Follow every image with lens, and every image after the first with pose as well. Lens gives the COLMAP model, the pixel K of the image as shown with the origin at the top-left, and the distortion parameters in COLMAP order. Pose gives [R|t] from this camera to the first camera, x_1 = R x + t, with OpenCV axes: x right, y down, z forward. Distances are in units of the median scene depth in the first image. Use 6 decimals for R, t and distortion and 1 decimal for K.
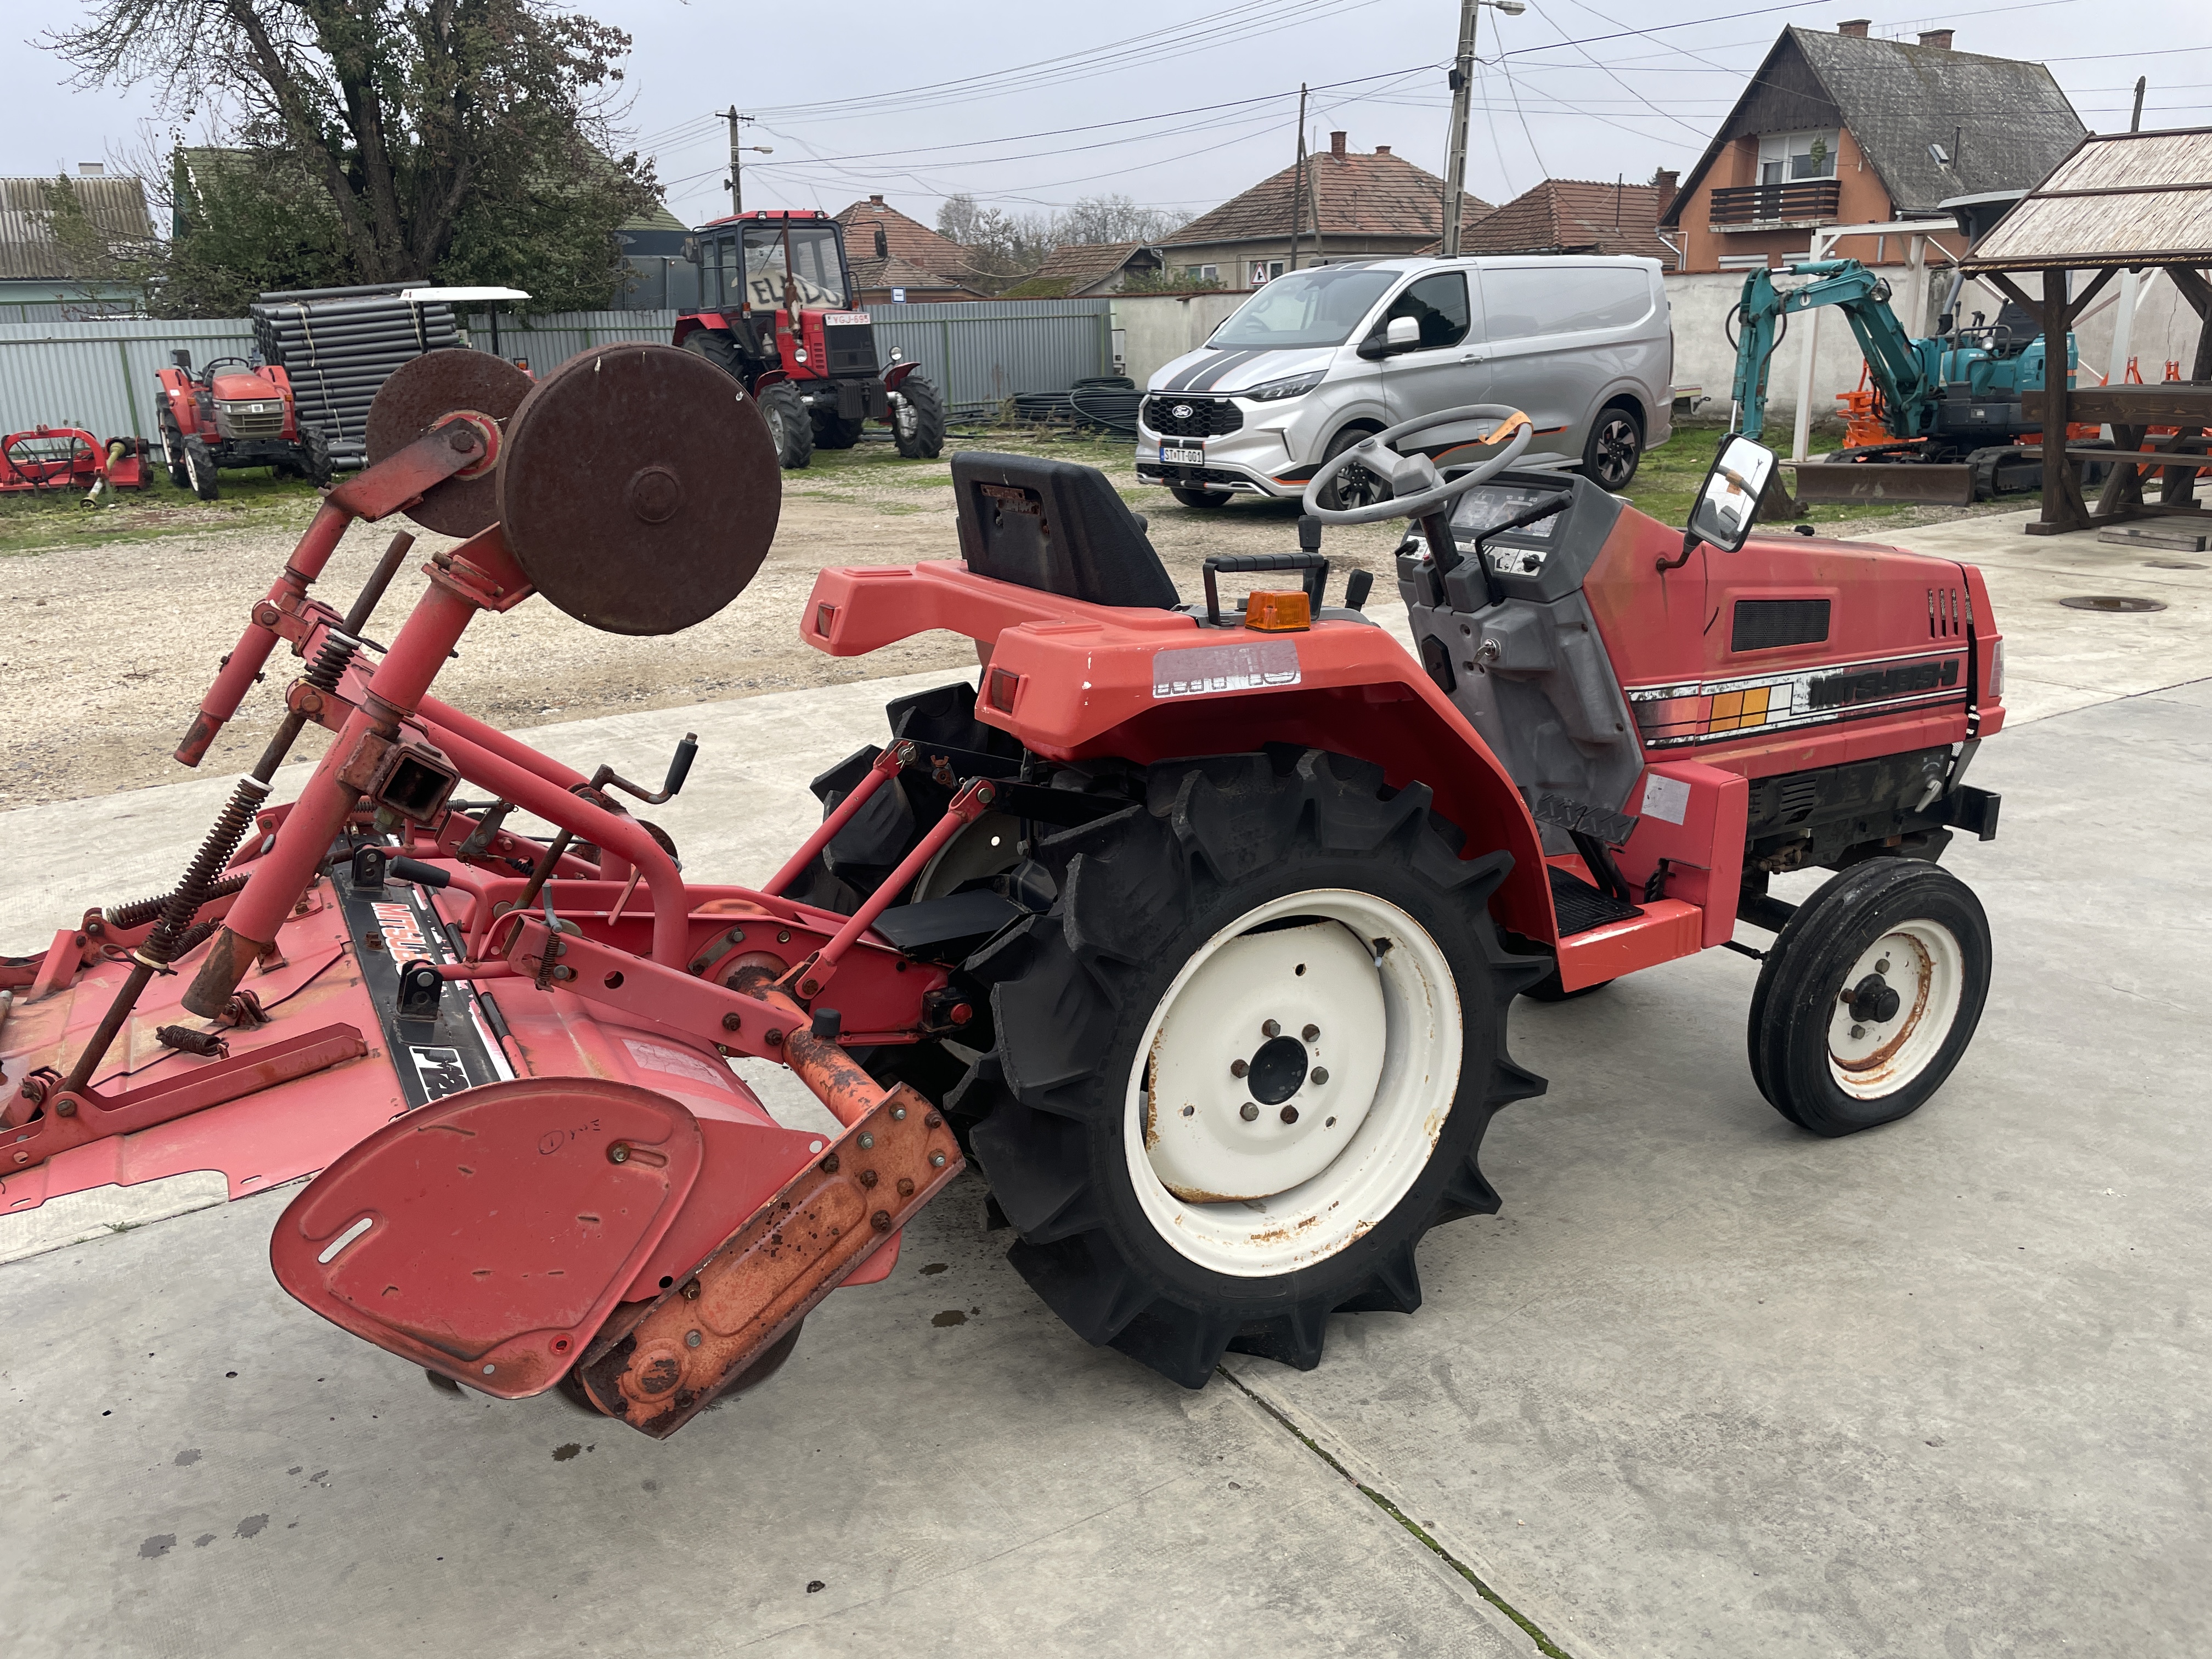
lens RADIAL K [[1649.5, 0, 1102.4], [0, 1649.5, 851.8], [0, 0, 1]] dist [0.087198, -0.115789]
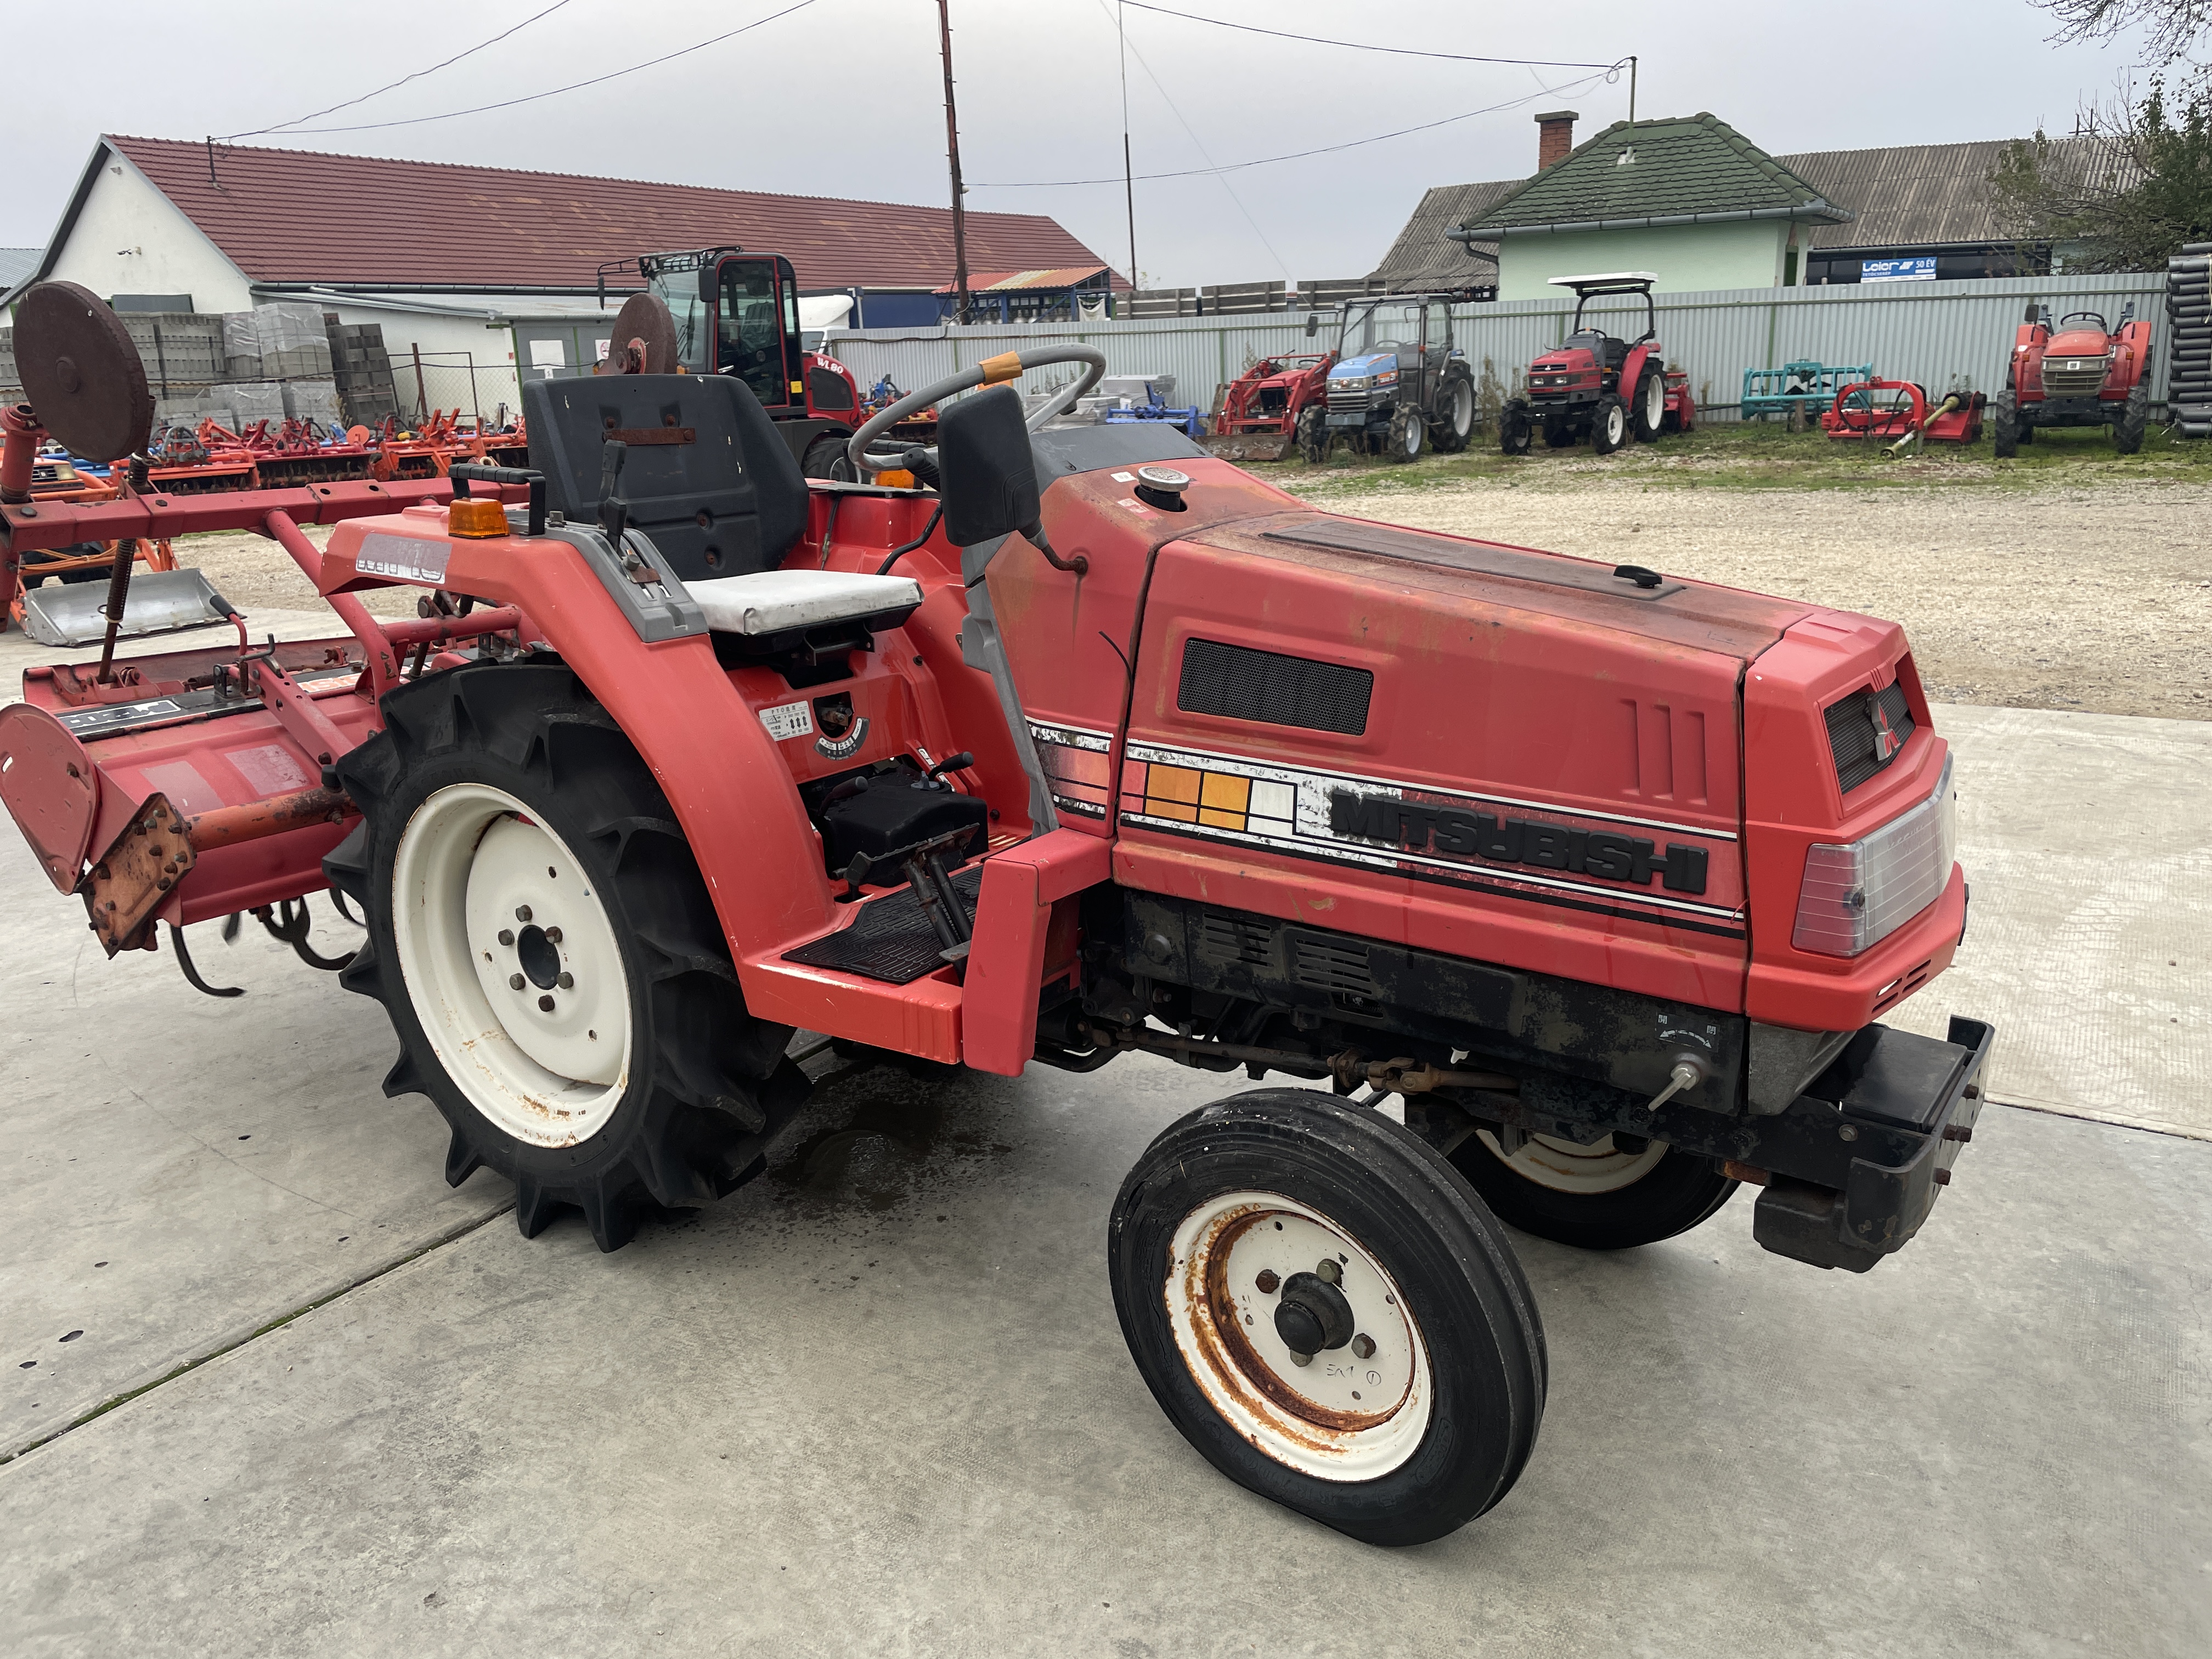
lens RADIAL K [[1649.5, 0, 1102.4], [0, 1649.5, 851.8], [0, 0, 1]] dist [0.087198, -0.115789]
pose [[0.435949, 0.269420, -0.858698, 0.941290], [-0.249987, 0.952842, 0.172043, -0.168388], [0.864555, 0.139661, 0.482742, 0.628850]]
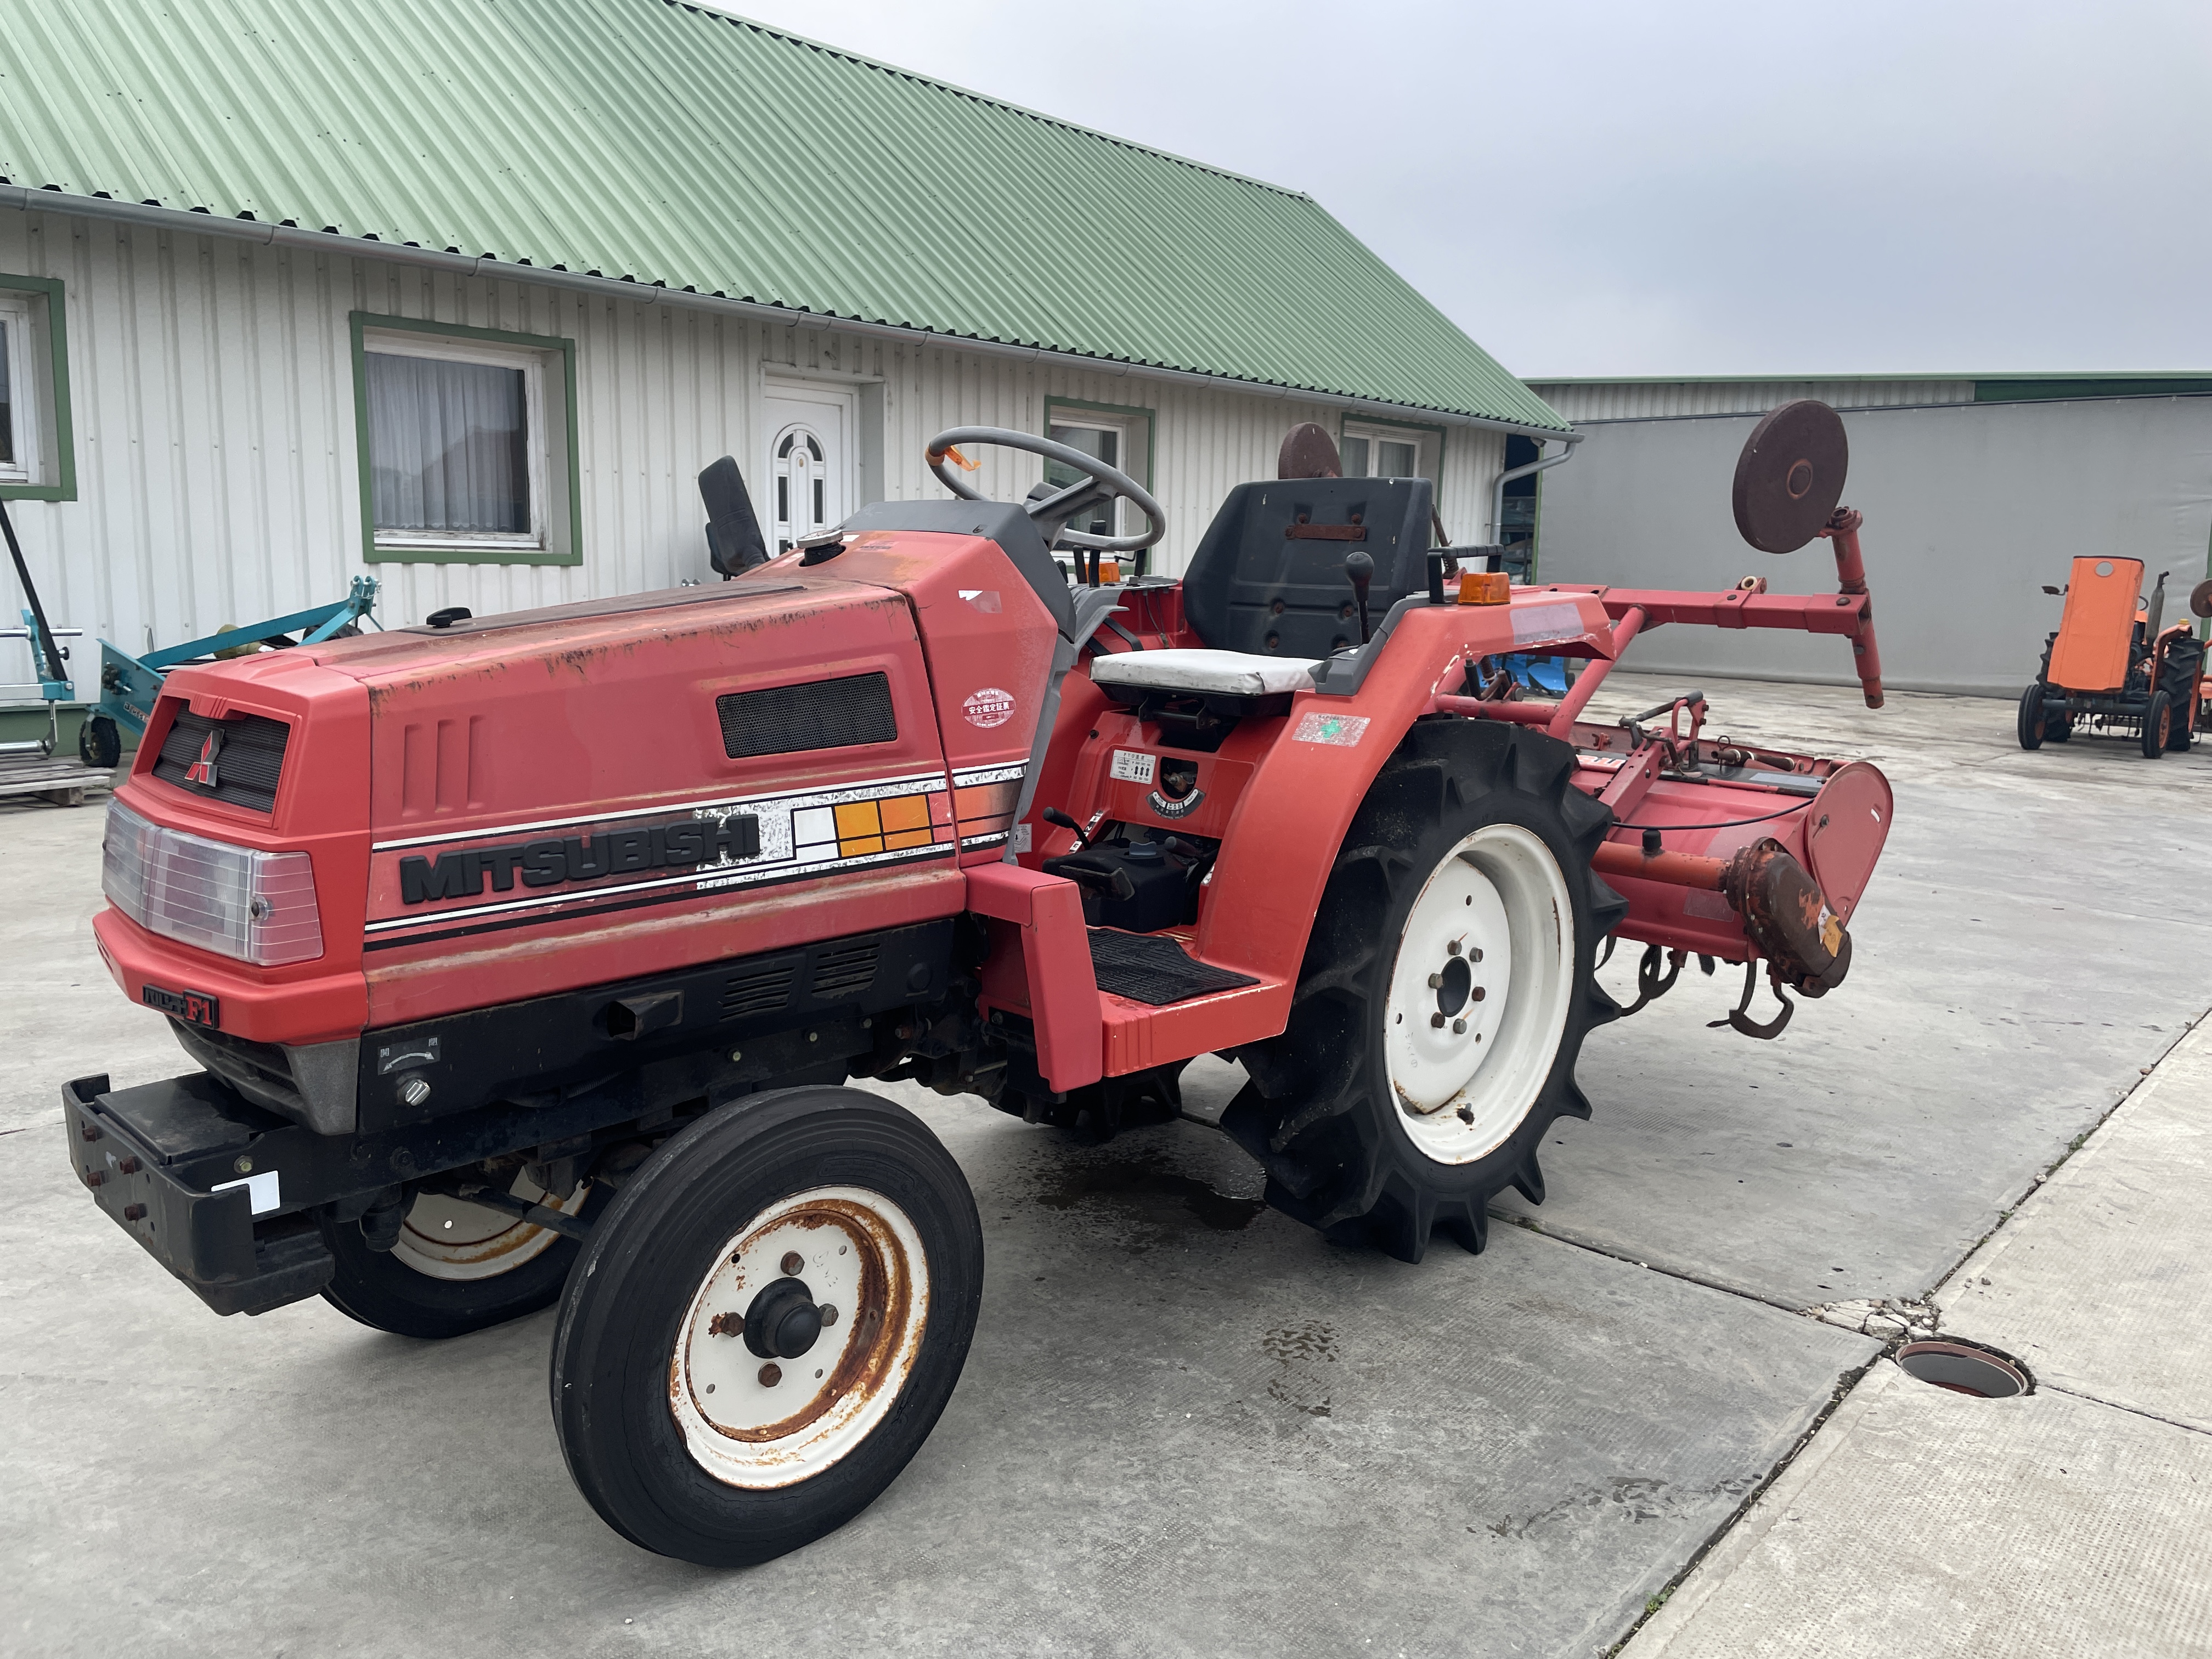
lens RADIAL K [[1655.5, 0, 1097.1], [0, 1655.5, 827.1], [0, 0, 1]] dist [0.087308, -0.117523]
pose [[-0.951330, 0.049887, -0.304110, 0.427474], [-0.094590, 0.891909, 0.442211, -0.450767], [0.293299, 0.449454, -0.843781, 1.753615]]
